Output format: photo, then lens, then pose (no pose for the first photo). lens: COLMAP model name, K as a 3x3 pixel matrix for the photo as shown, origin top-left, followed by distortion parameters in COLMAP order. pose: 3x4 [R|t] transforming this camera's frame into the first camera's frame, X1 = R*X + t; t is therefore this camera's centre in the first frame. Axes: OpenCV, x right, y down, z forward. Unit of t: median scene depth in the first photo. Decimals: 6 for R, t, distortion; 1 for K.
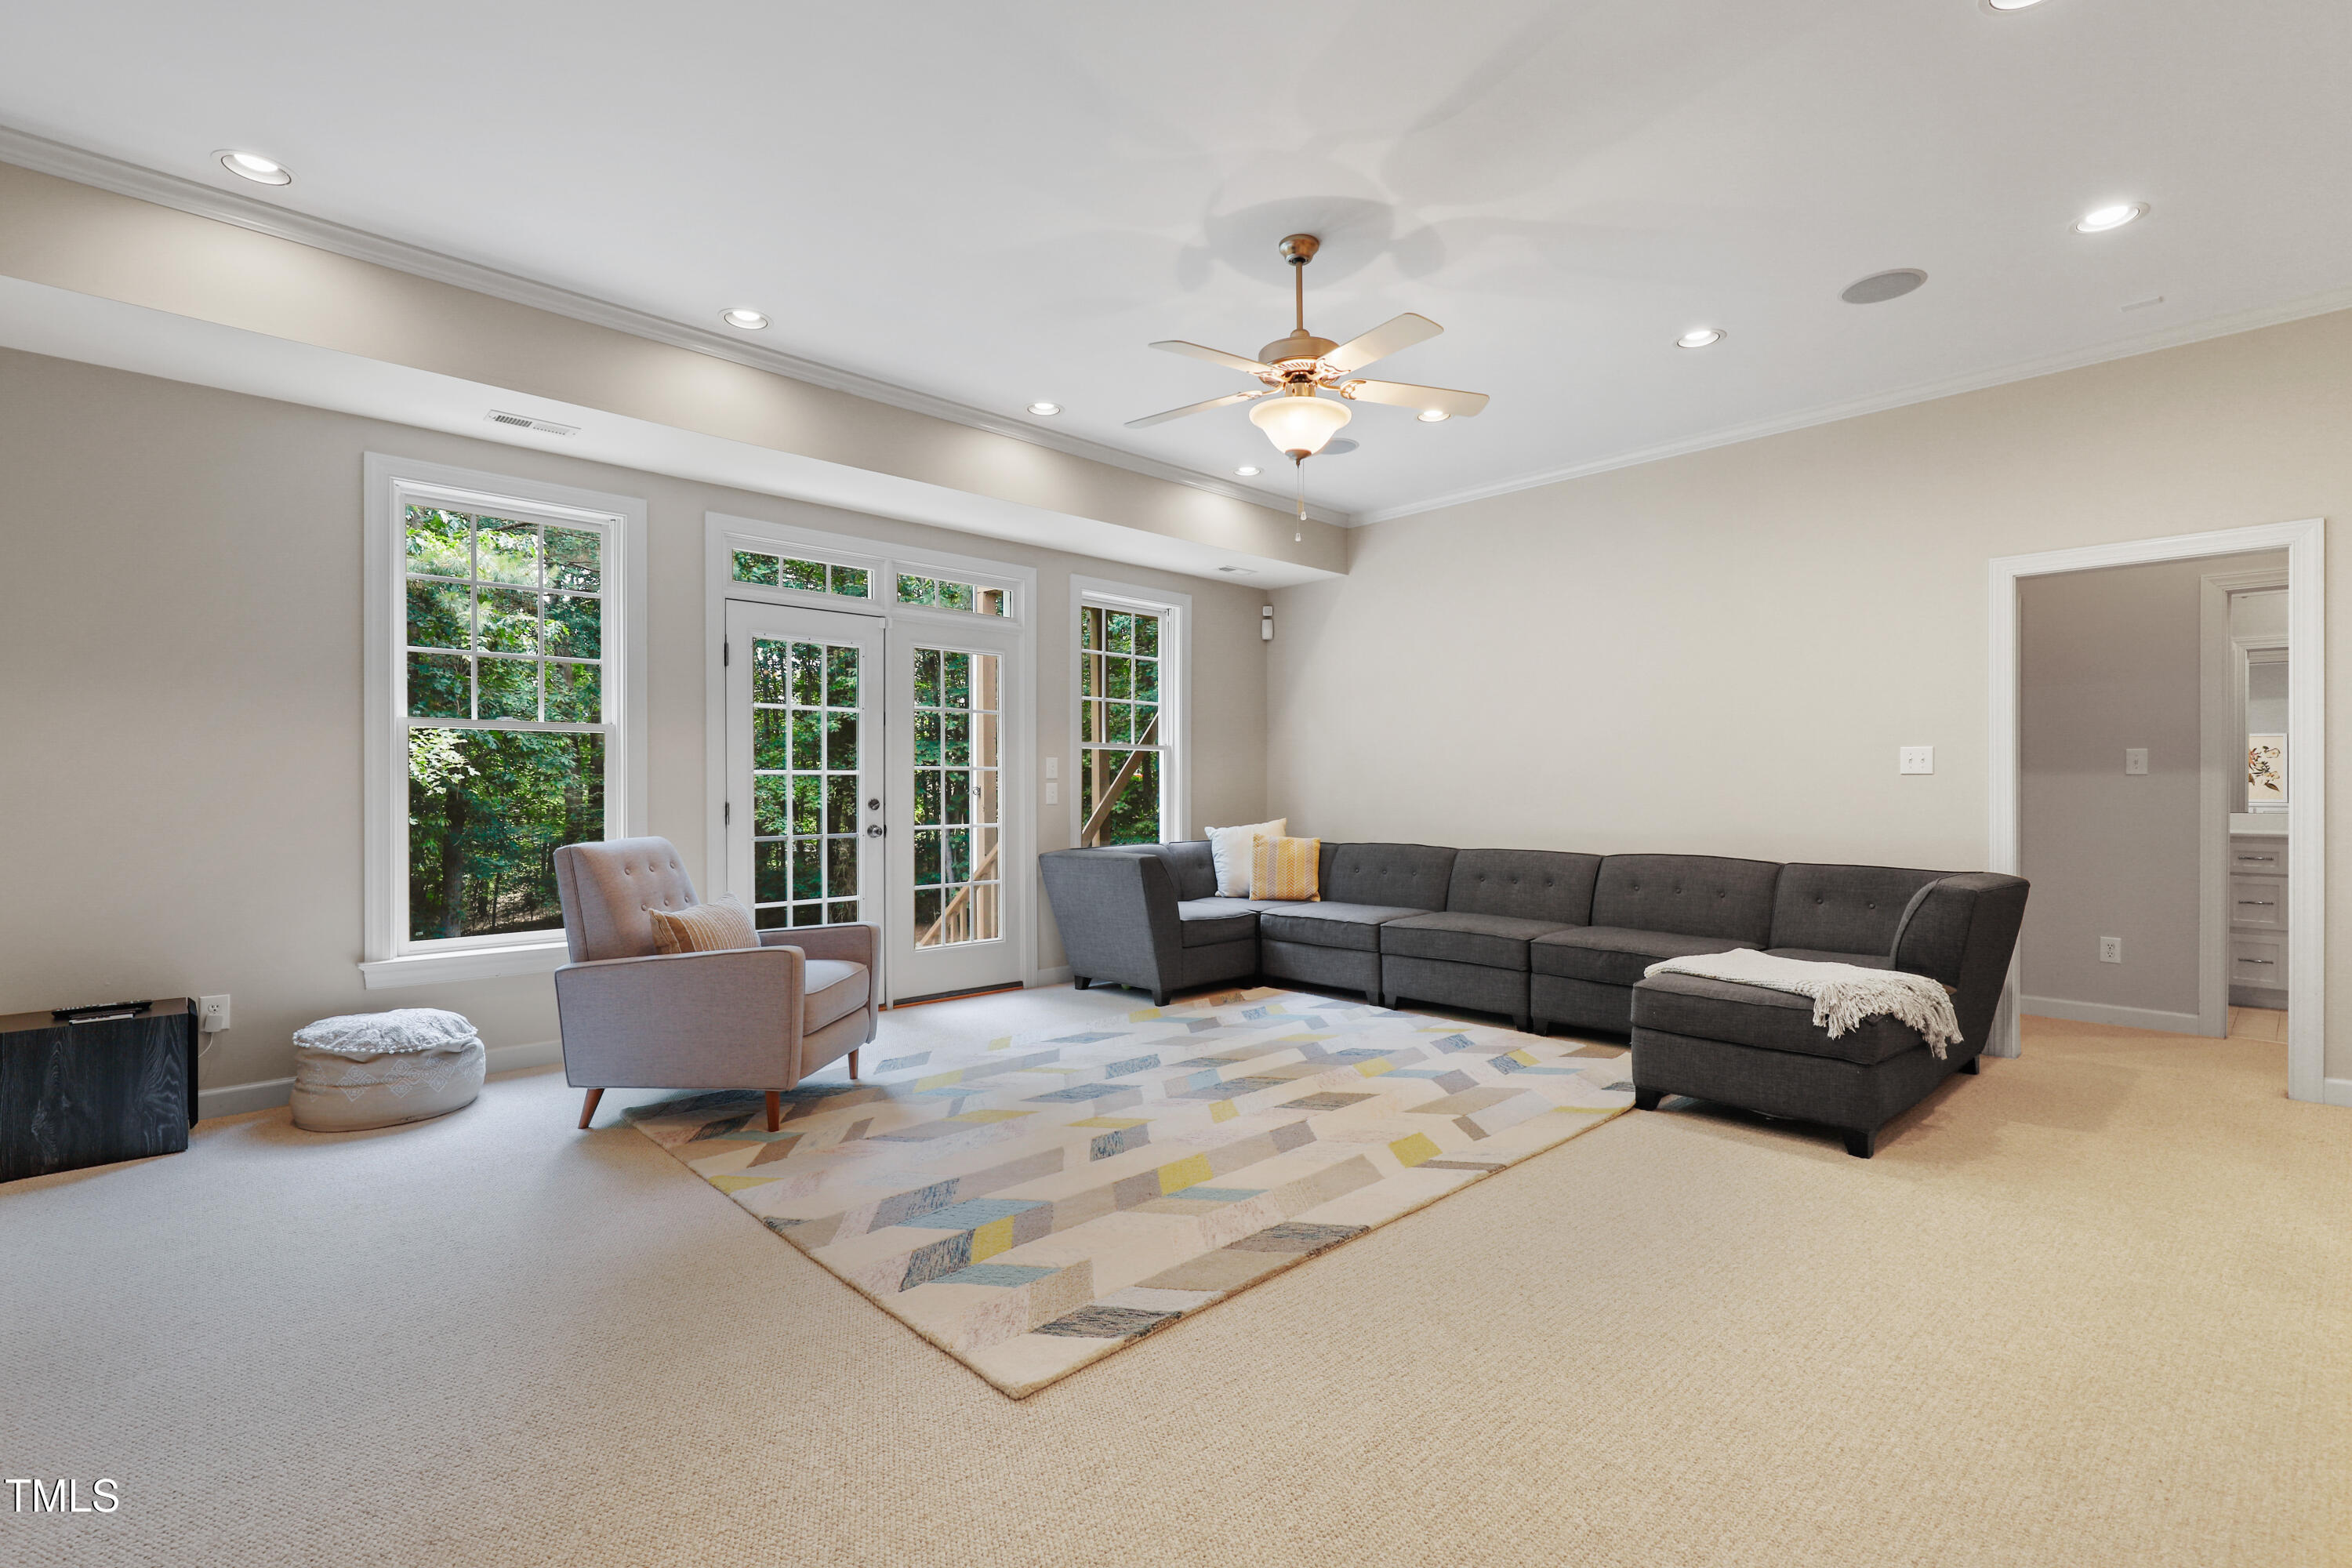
lens RADIAL K [[1069.8, 0, 1192.5], [0, 1069.8, 784.3], [0, 0, 1]] dist [0.003572, -0.000491]
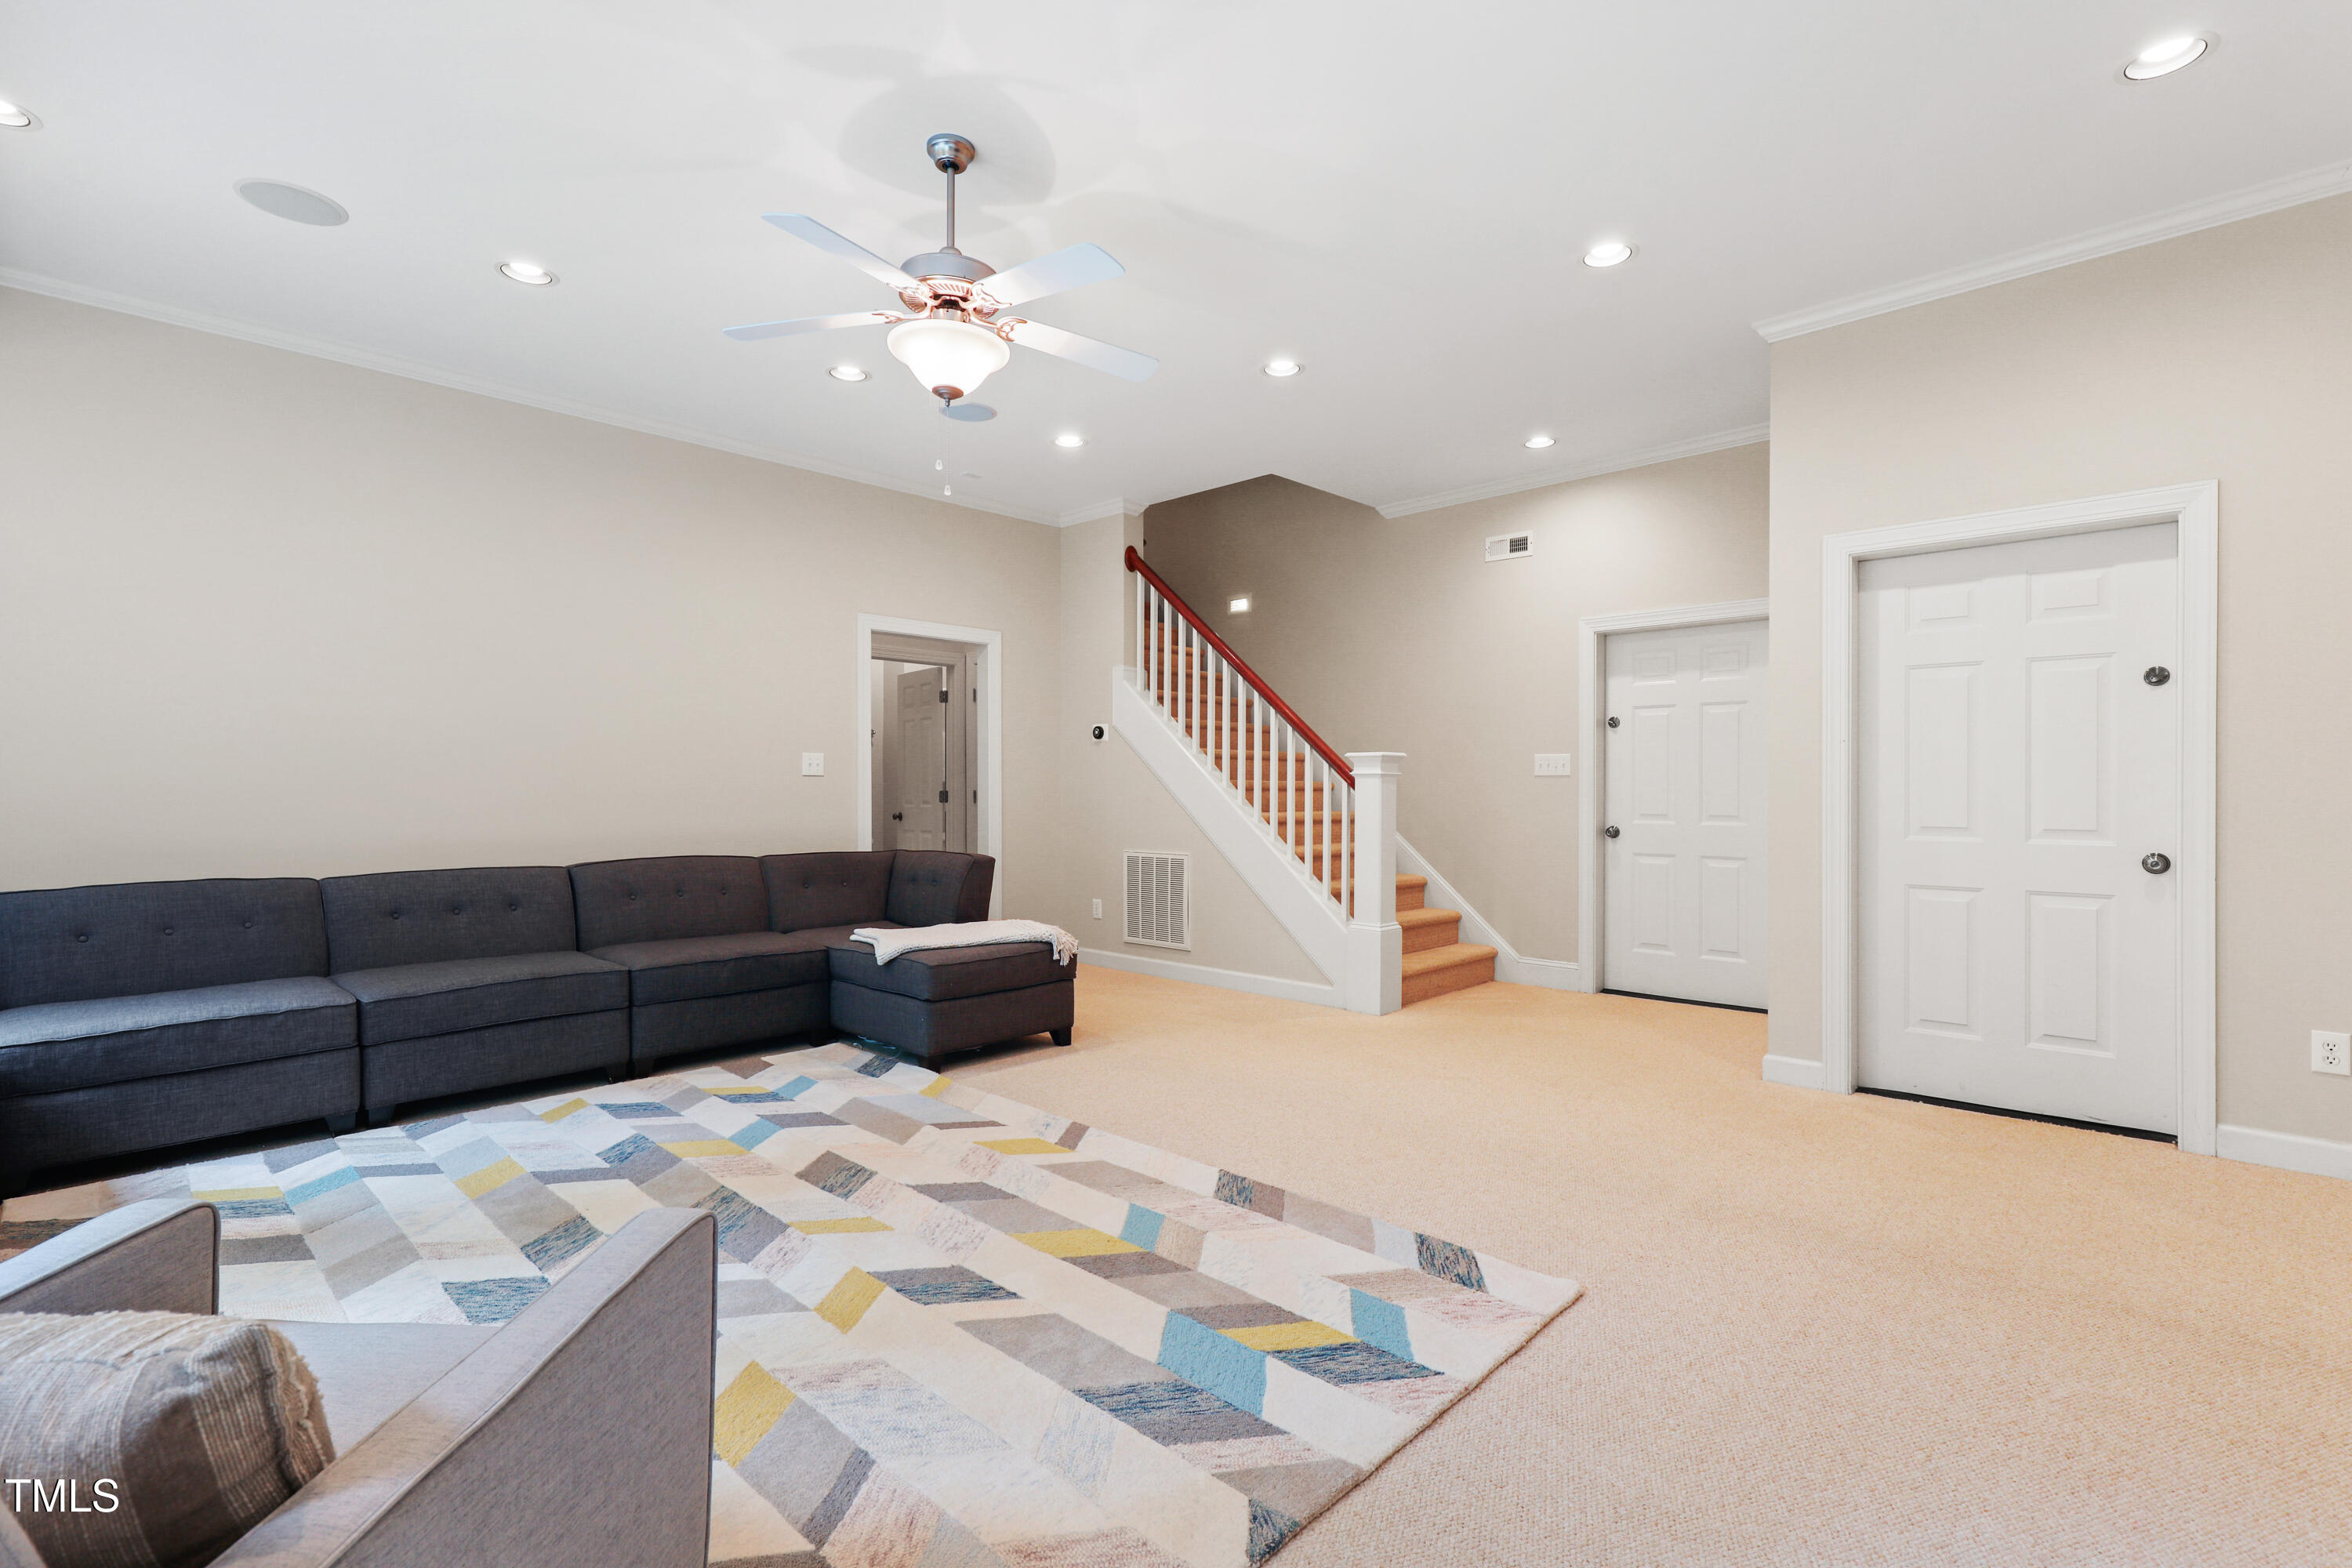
lens RADIAL K [[1069.8, 0, 1192.3], [0, 1069.8, 788.4], [0, 0, 1]] dist [0.003572, -0.000491]
pose [[-0.050133, -0.000367, 0.998742, -0.719626], [-0.003875, 0.999992, 0.000173, 0.003913], [-0.998735, -0.003861, -0.050134, 0.801468]]
